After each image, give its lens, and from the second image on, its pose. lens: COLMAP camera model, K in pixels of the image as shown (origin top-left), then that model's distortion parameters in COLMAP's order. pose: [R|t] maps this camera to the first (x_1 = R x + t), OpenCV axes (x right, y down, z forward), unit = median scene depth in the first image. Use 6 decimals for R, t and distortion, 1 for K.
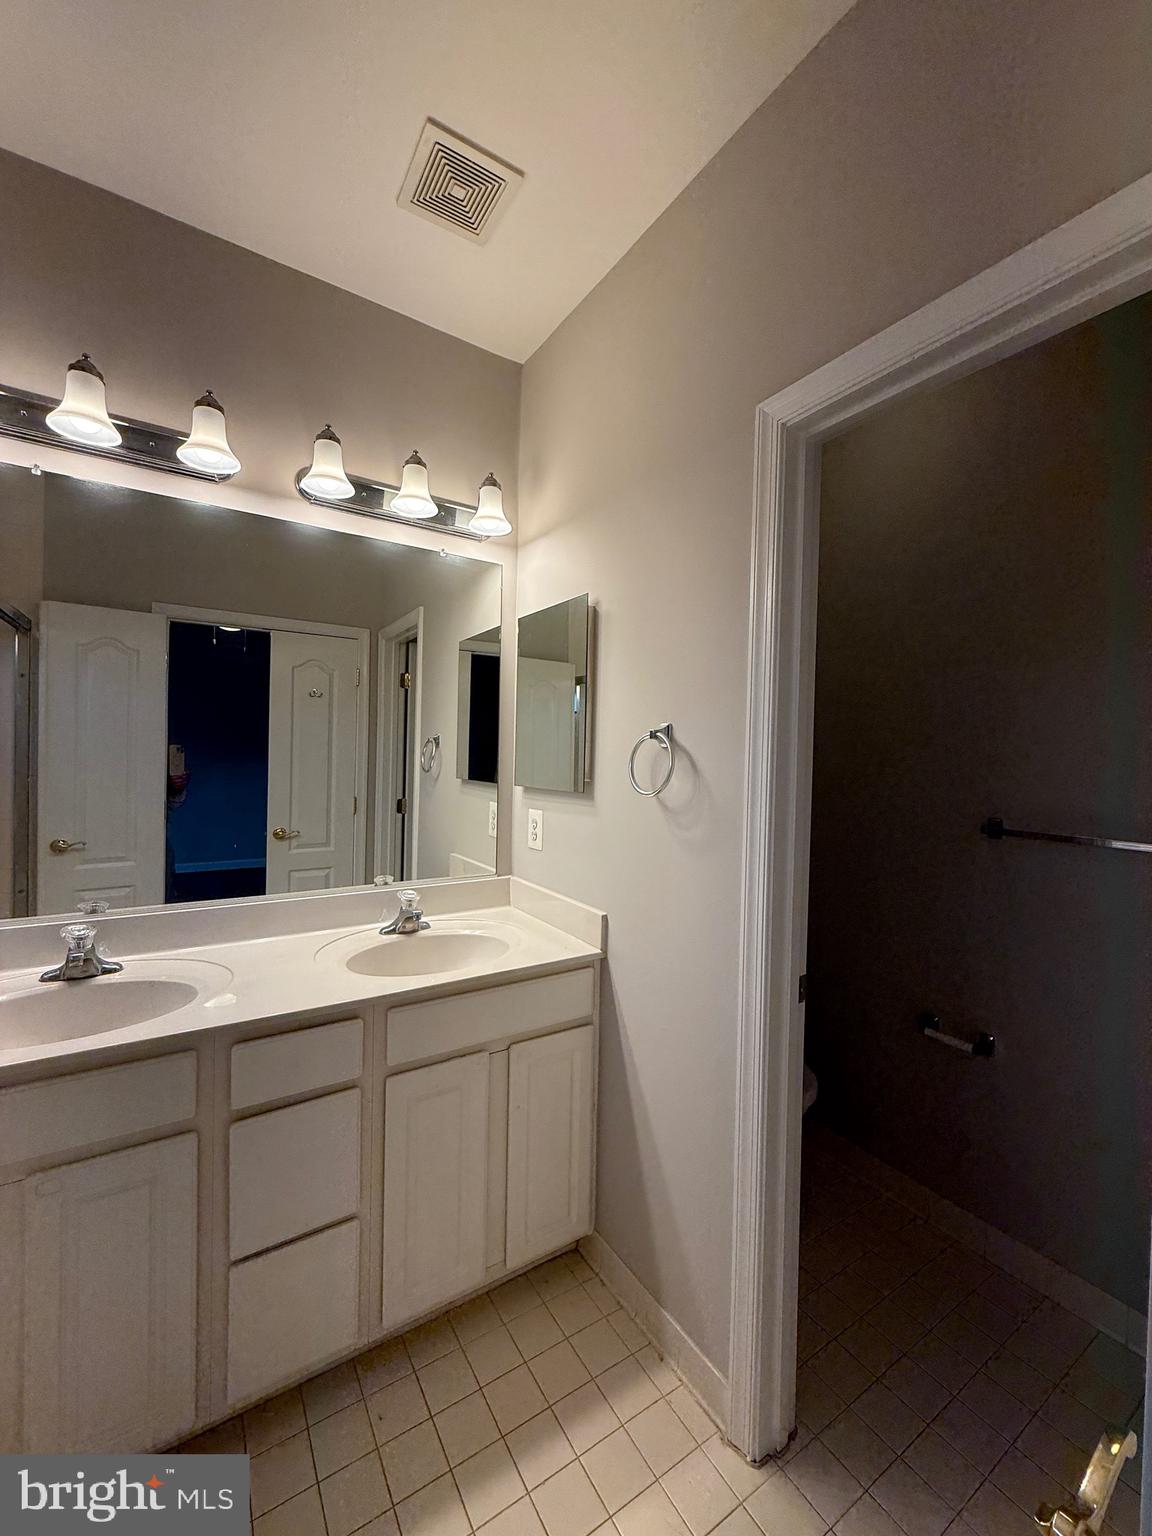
lens RADIAL K [[613.2, 0, 586.8], [0, 613.2, 769.2], [0, 0, 1]] dist [-0.002599, 0.000849]
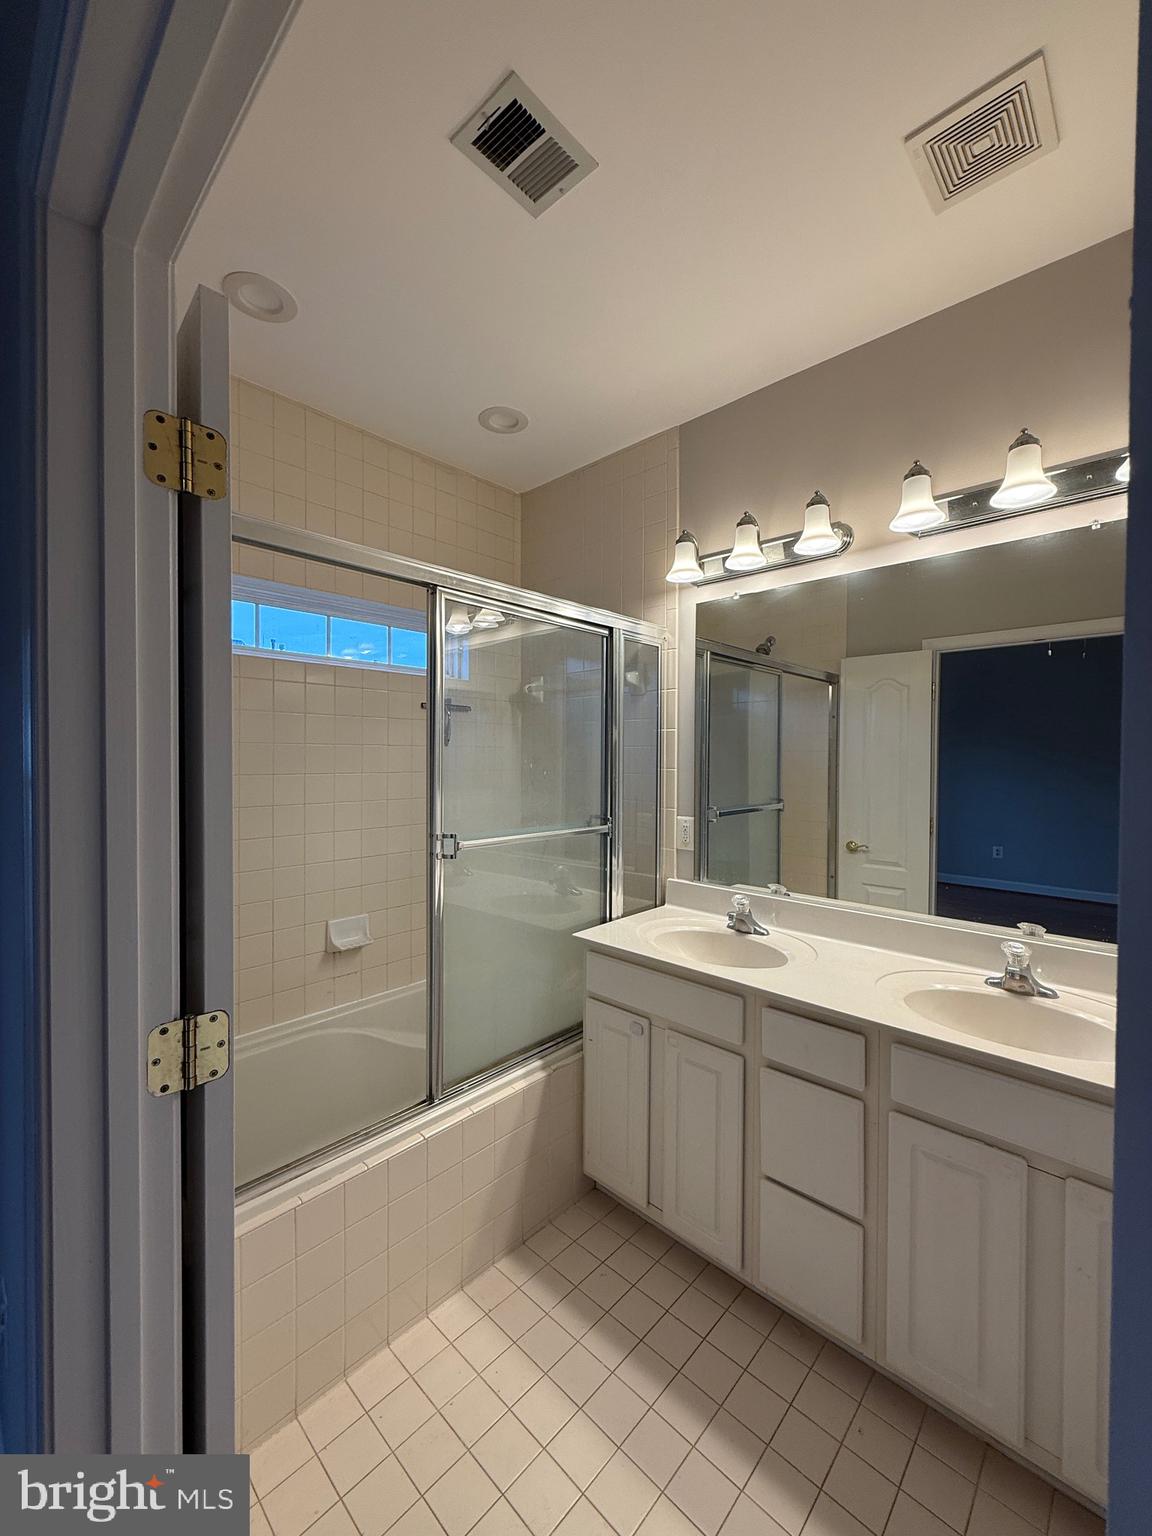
lens RADIAL K [[613.2, 0, 586.3], [0, 613.2, 764.7], [0, 0, 1]] dist [-0.002599, 0.000849]
pose [[0.246224, -0.012531, -0.969132, 0.394844], [-0.035761, 0.999118, -0.022005, -0.007843], [0.968553, 0.040075, 0.245559, 0.210212]]
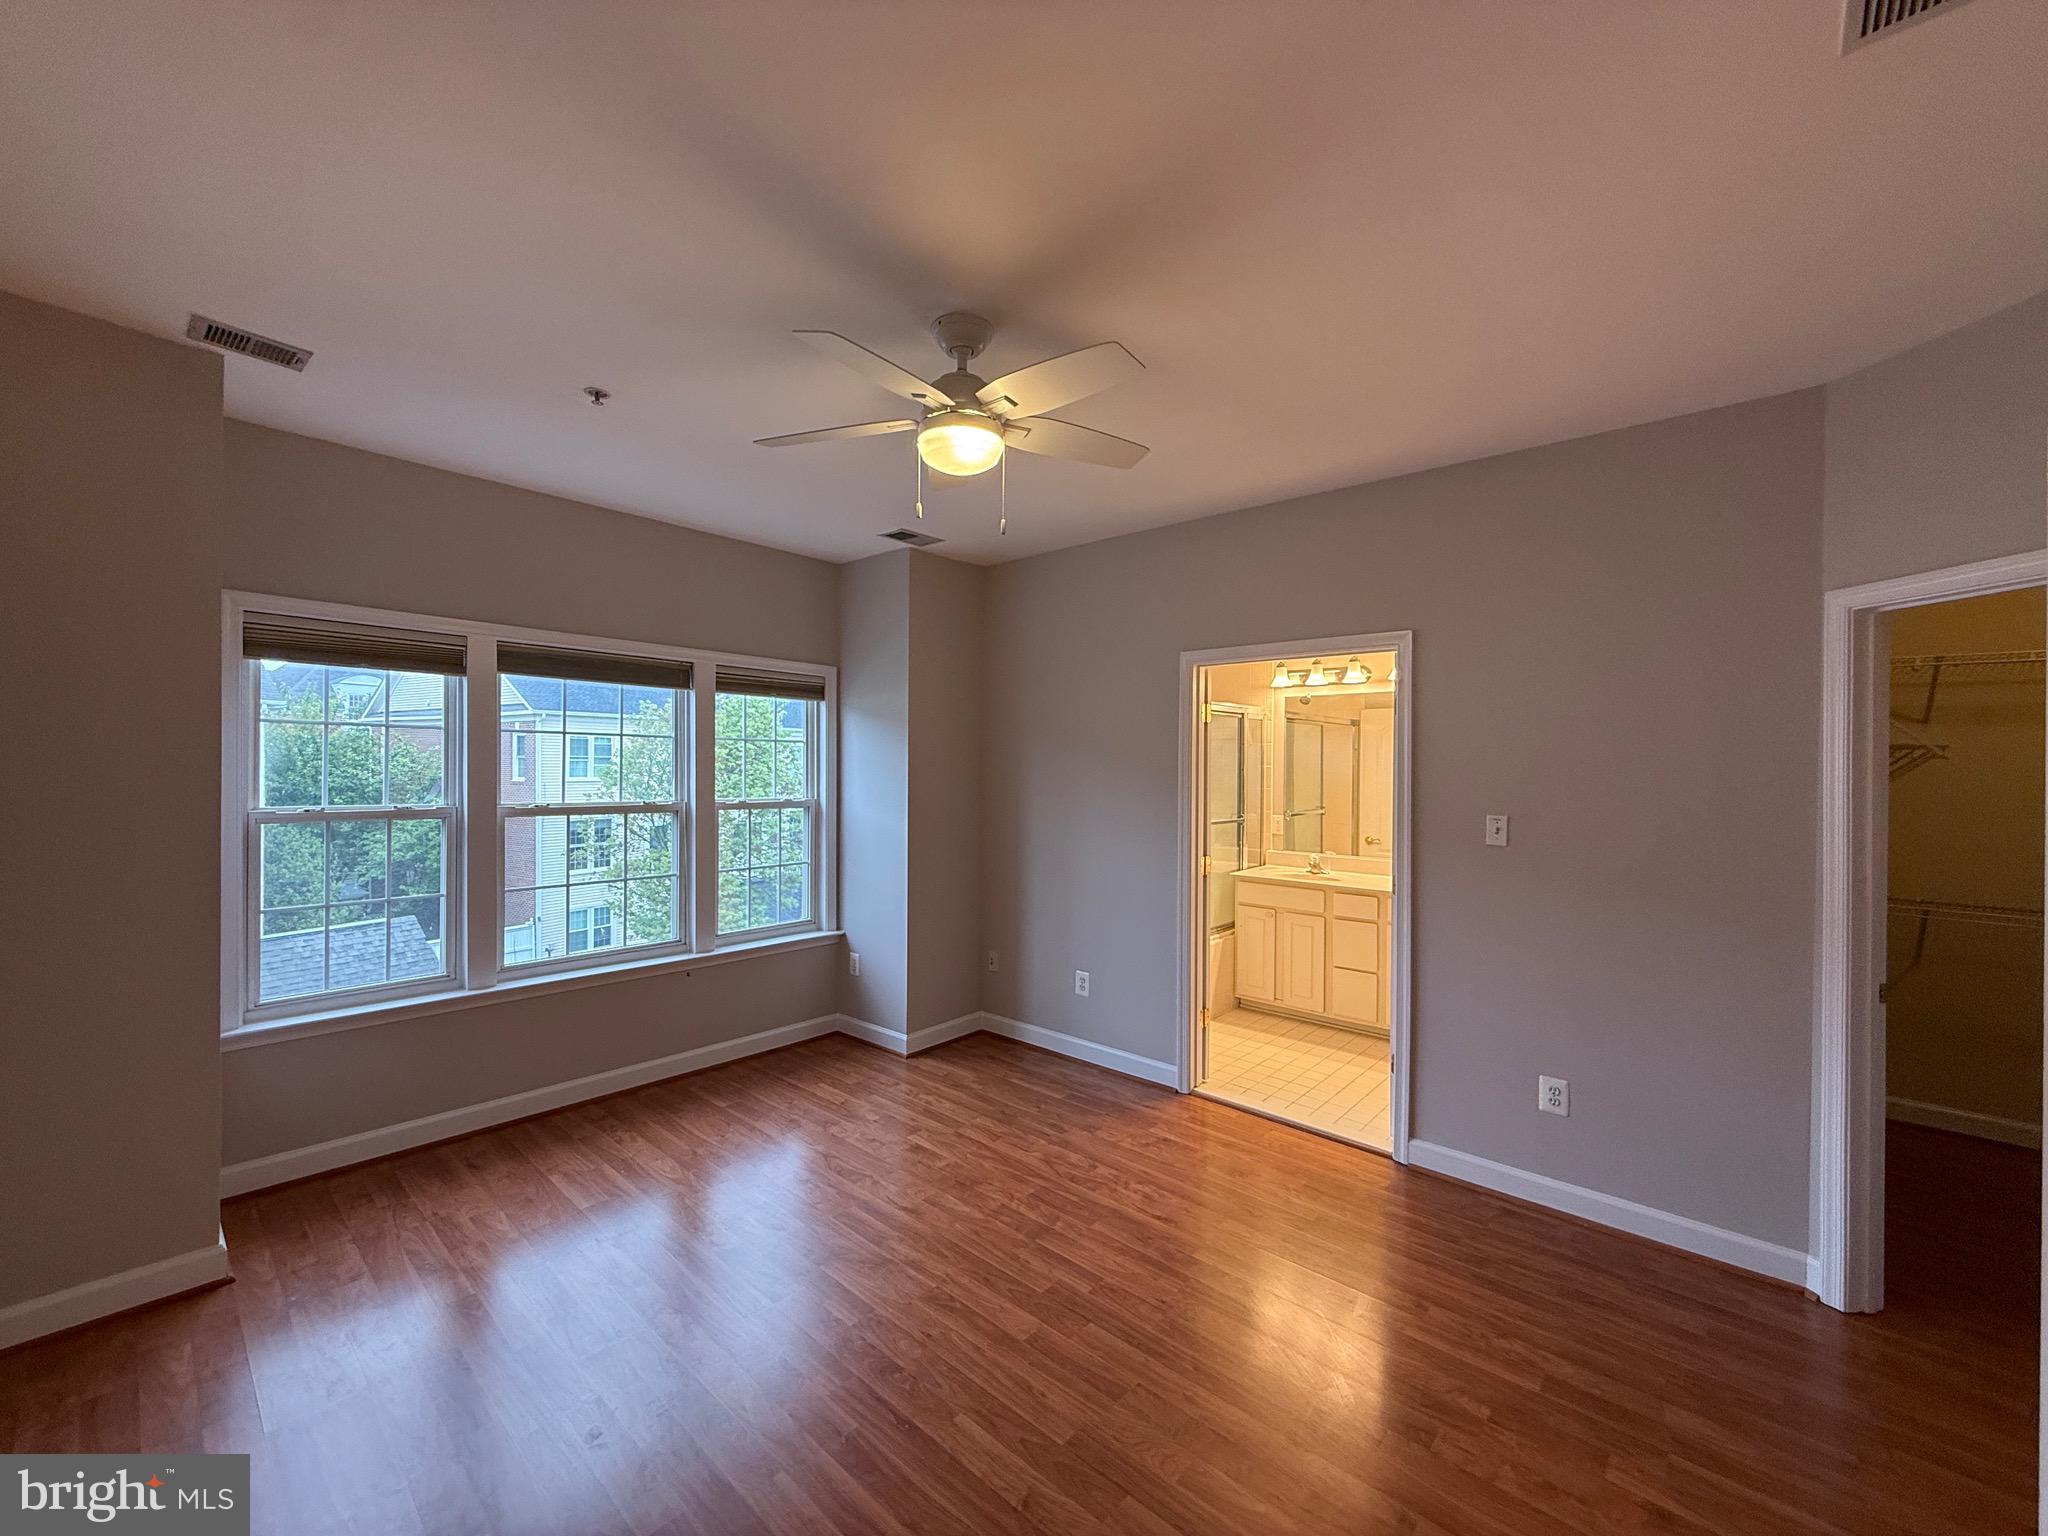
lens RADIAL K [[817.6, 0, 1030.4], [0, 817.6, 772.2], [0, 0, 1]] dist [-0.002599, 0.000849]
pose [[0.268063, -0.018023, -0.963233, 1.931103], [-0.032496, 0.999087, -0.027738, 0.020007], [0.962853, 0.038737, 0.267232, -1.010563]]
